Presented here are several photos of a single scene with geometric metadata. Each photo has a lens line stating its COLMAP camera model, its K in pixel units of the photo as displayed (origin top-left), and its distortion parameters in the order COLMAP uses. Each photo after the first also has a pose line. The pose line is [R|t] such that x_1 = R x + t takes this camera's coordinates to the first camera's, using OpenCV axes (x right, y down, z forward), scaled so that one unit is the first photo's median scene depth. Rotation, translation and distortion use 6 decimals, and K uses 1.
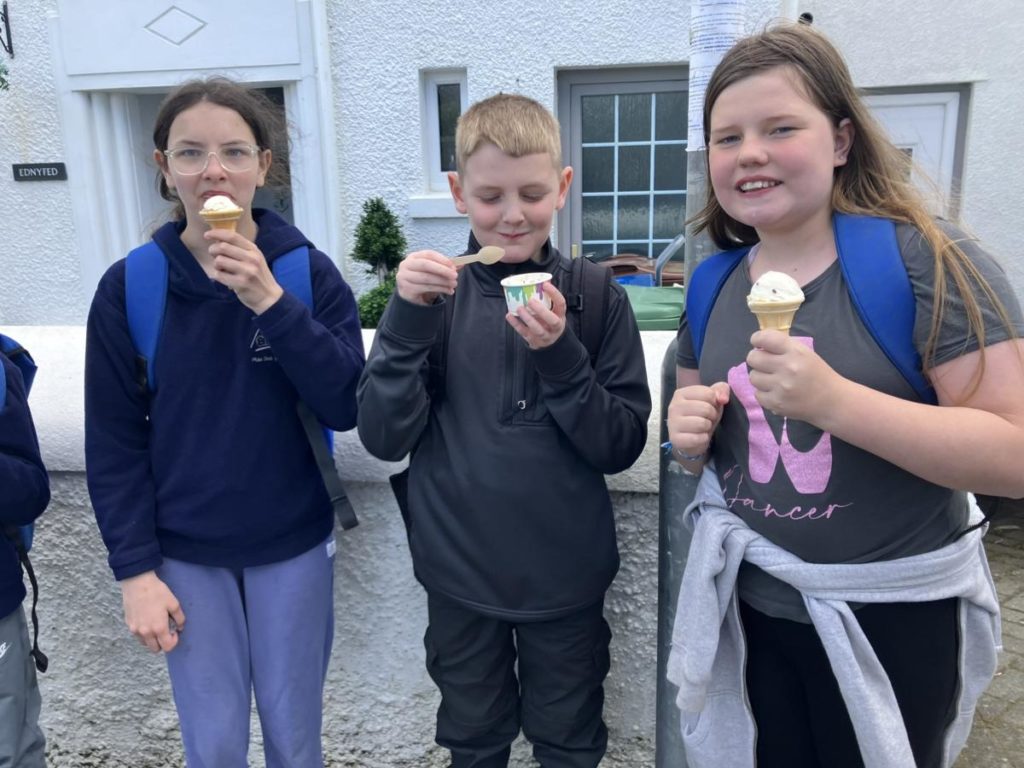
lens RADIAL K [[851.5, 0, 508.6], [0, 851.5, 367.6], [0, 0, 1]] dist [0.011633, -0.017329]
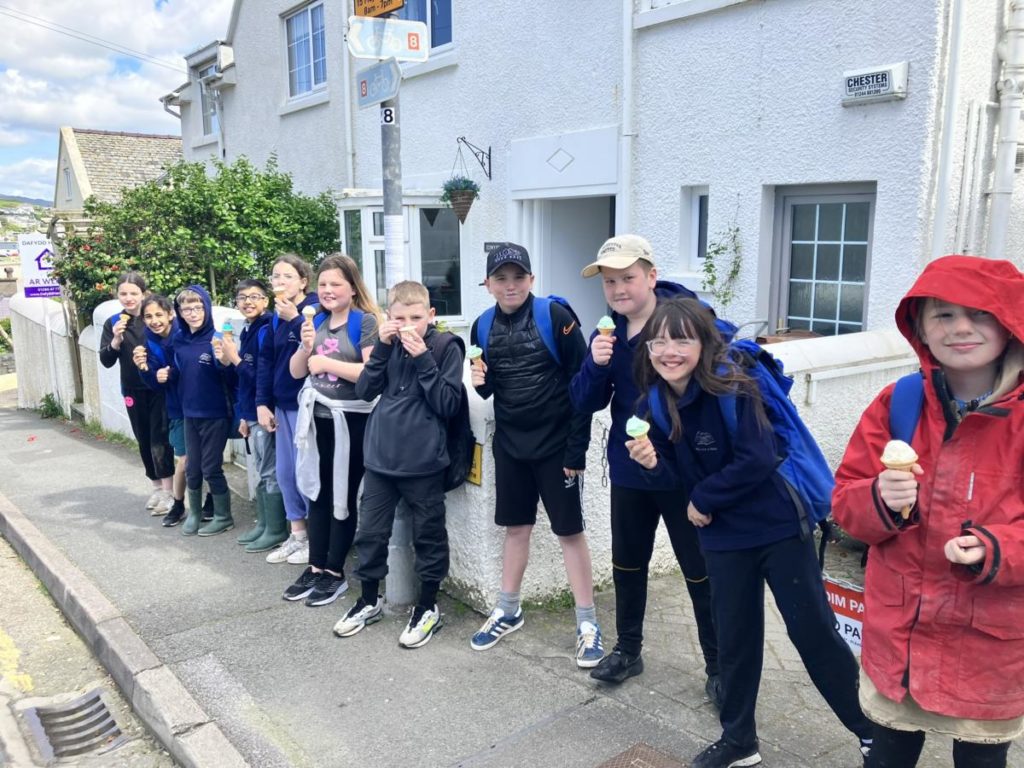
lens RADIAL K [[847.3, 0, 489.7], [0, 847.3, 383.2], [0, 0, 1]] dist [0.003162, -0.001671]
pose [[0.728646, 0.142401, -0.669924, 0.647613], [-0.160069, 0.986464, 0.035586, -0.026208], [0.665923, 0.081304, 0.741577, -0.227702]]
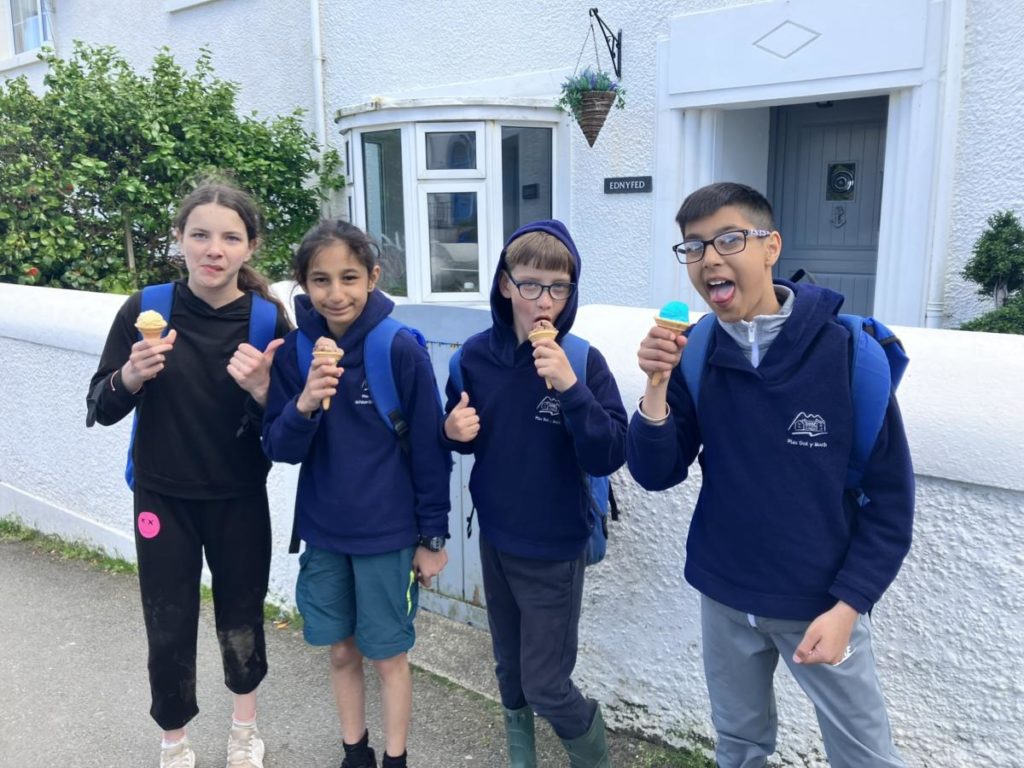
lens RADIAL K [[838.9, 0, 469.5], [0, 838.9, 381.0], [0, 0, 1]] dist [0.011709, -0.012172]
pose [[0.881734, 0.106706, -0.459520, -0.225289], [-0.113842, 0.993423, 0.012245, 0.032525], [0.457804, 0.041516, 0.888083, -0.040151]]
